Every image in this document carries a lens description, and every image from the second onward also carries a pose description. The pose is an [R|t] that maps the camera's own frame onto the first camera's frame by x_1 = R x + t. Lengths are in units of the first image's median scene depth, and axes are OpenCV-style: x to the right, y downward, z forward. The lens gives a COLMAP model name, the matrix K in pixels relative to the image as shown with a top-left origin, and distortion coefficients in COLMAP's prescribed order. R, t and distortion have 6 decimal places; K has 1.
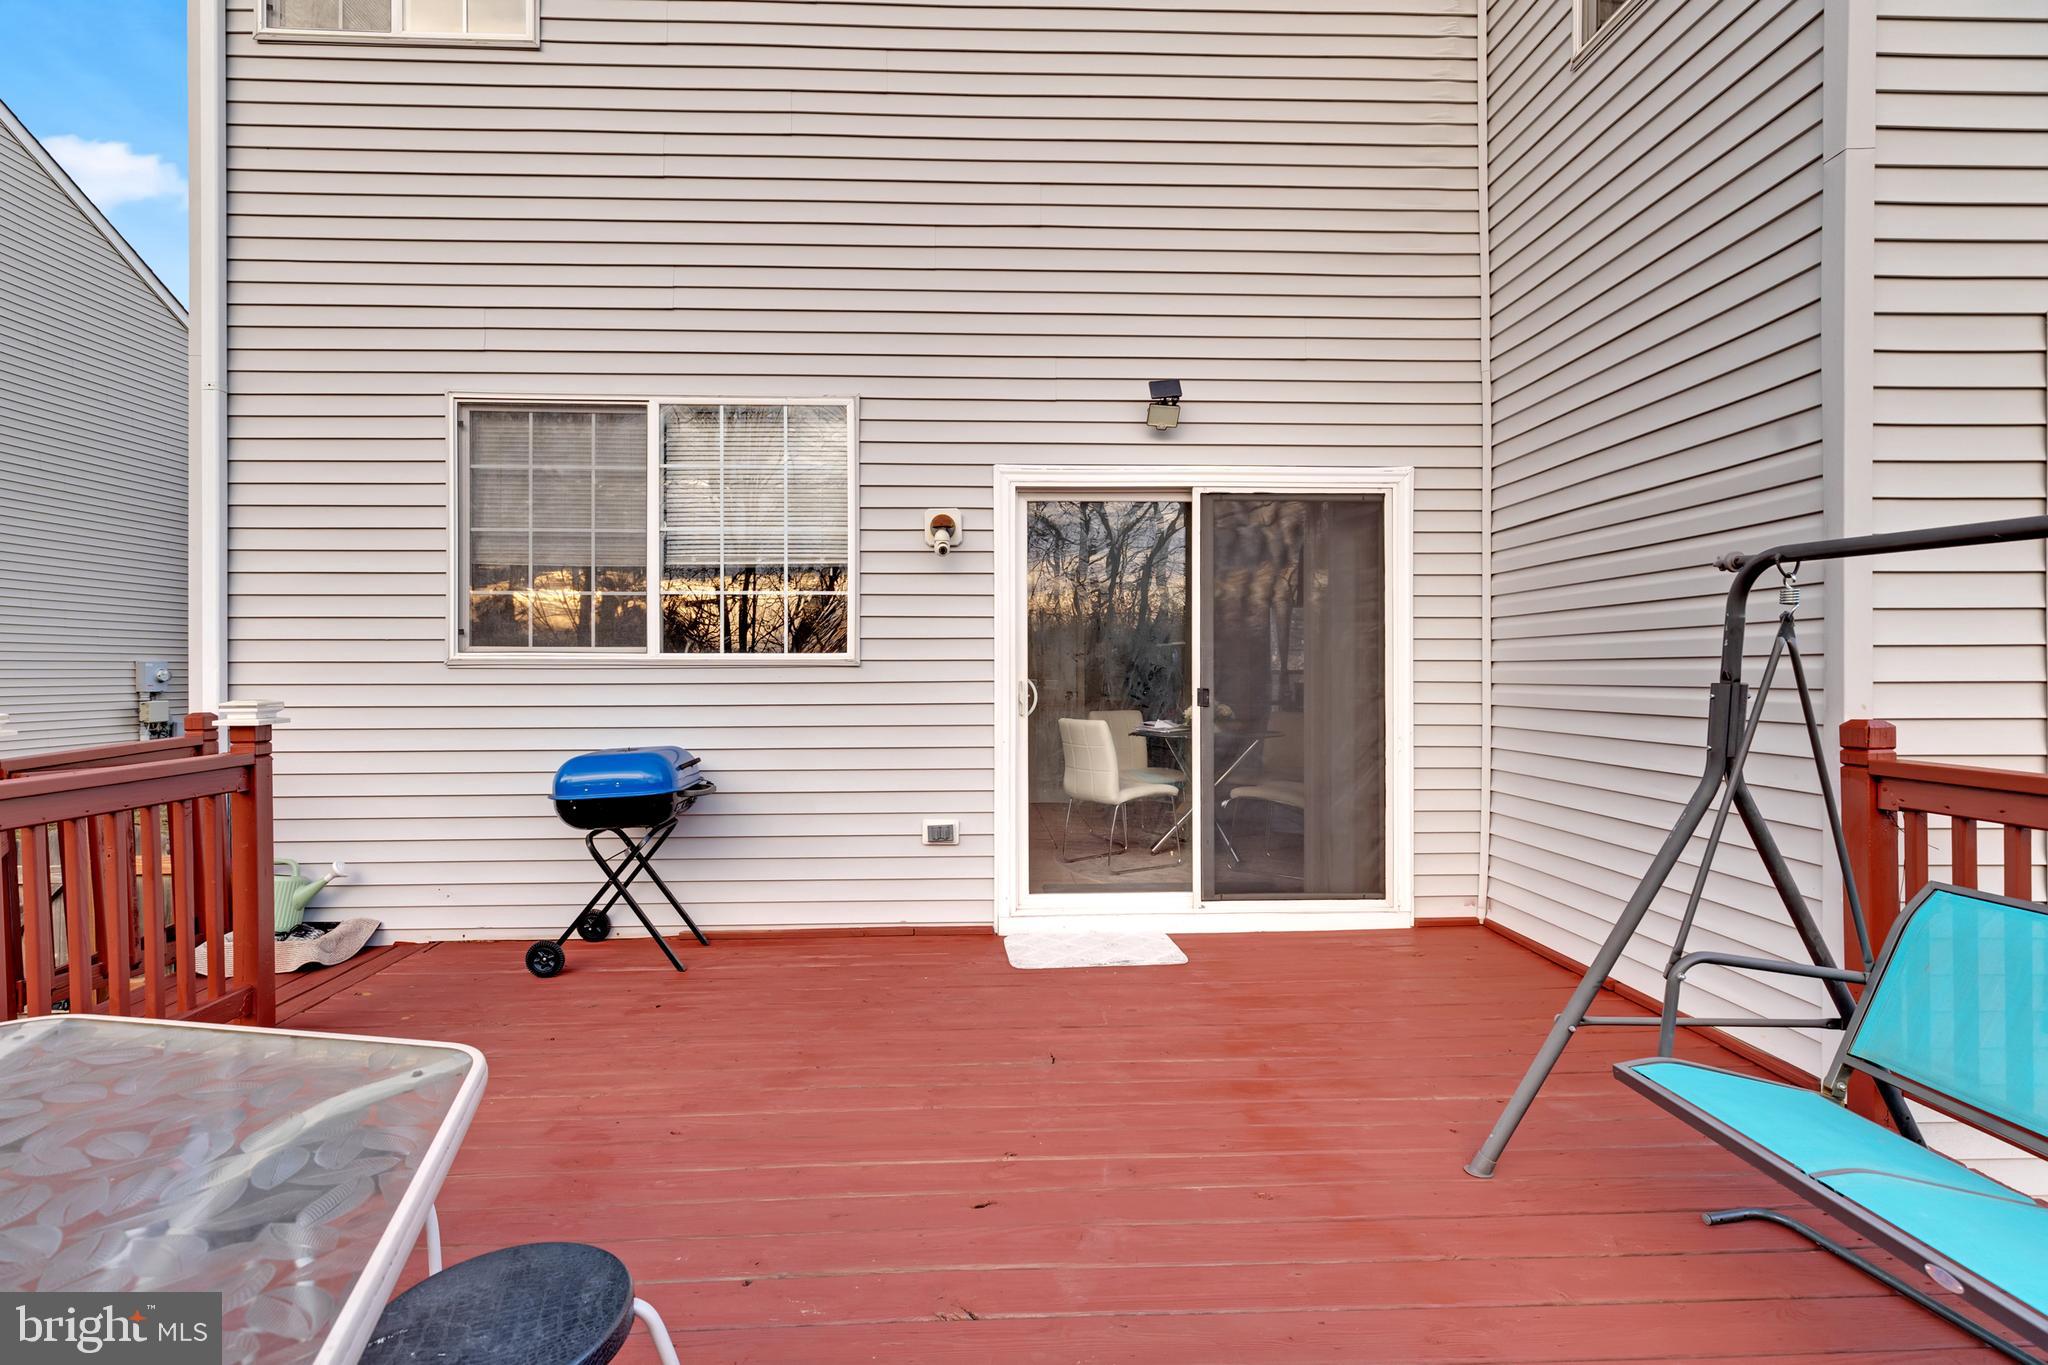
lens RADIAL K [[949.3, 0, 1013.0], [0, 949.3, 668.9], [0, 0, 1]] dist [0.013001, -0.000177]
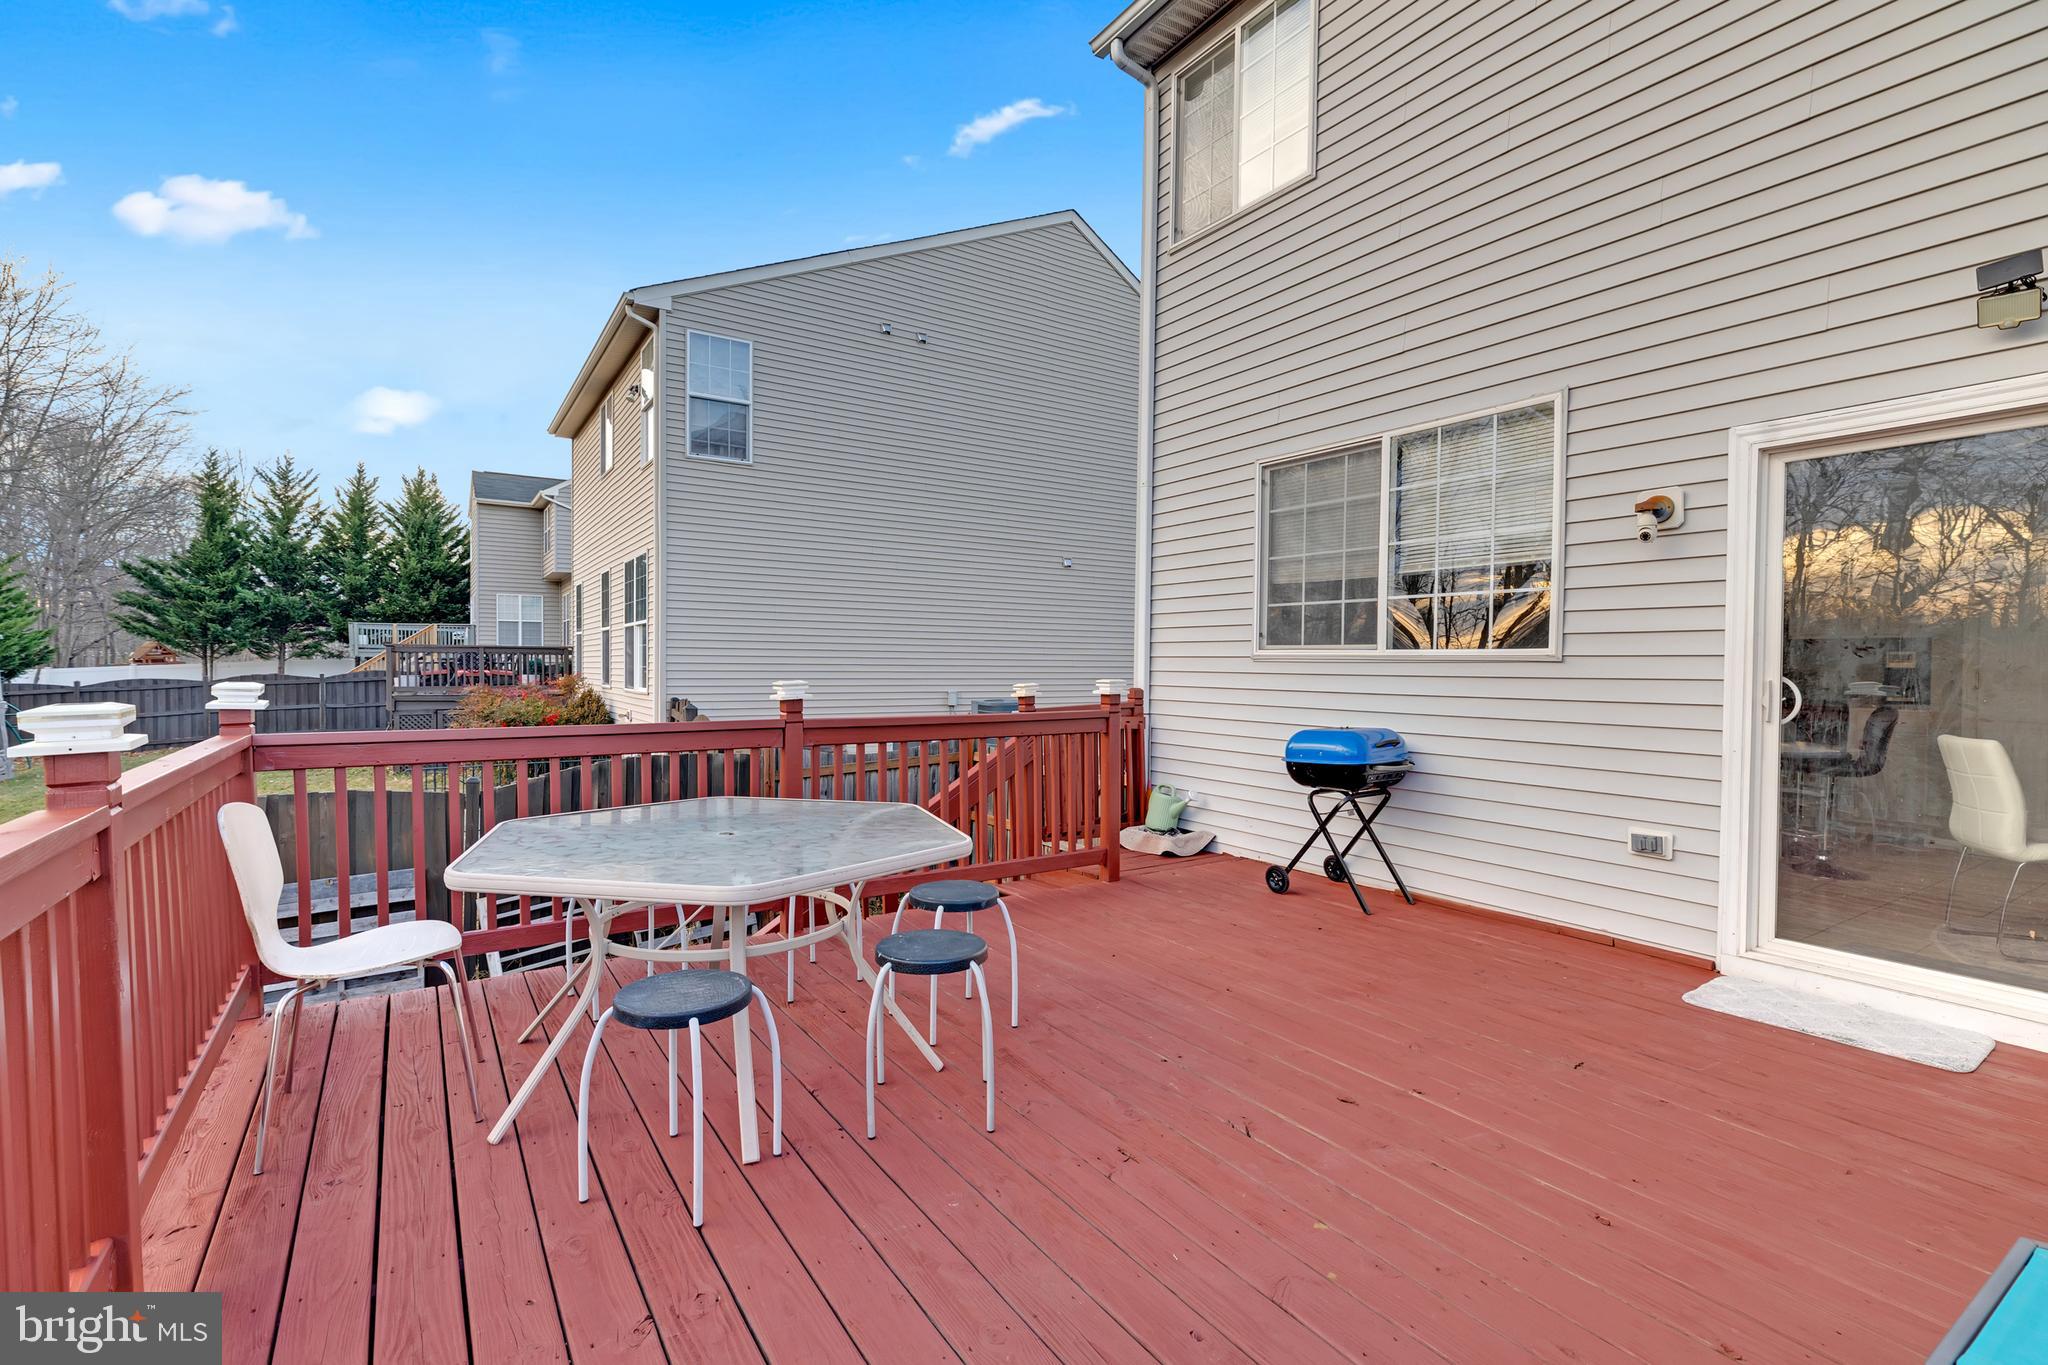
lens RADIAL K [[929.3, 0, 1024.0], [0, 929.3, 682.5], [0, 0, 1]] dist [0.006546, -0.000237]
pose [[0.522933, 0.025105, -0.852004, 0.382169], [-0.010039, 0.999678, 0.023295, 0.001714], [0.852315, -0.003629, 0.523017, 0.014800]]
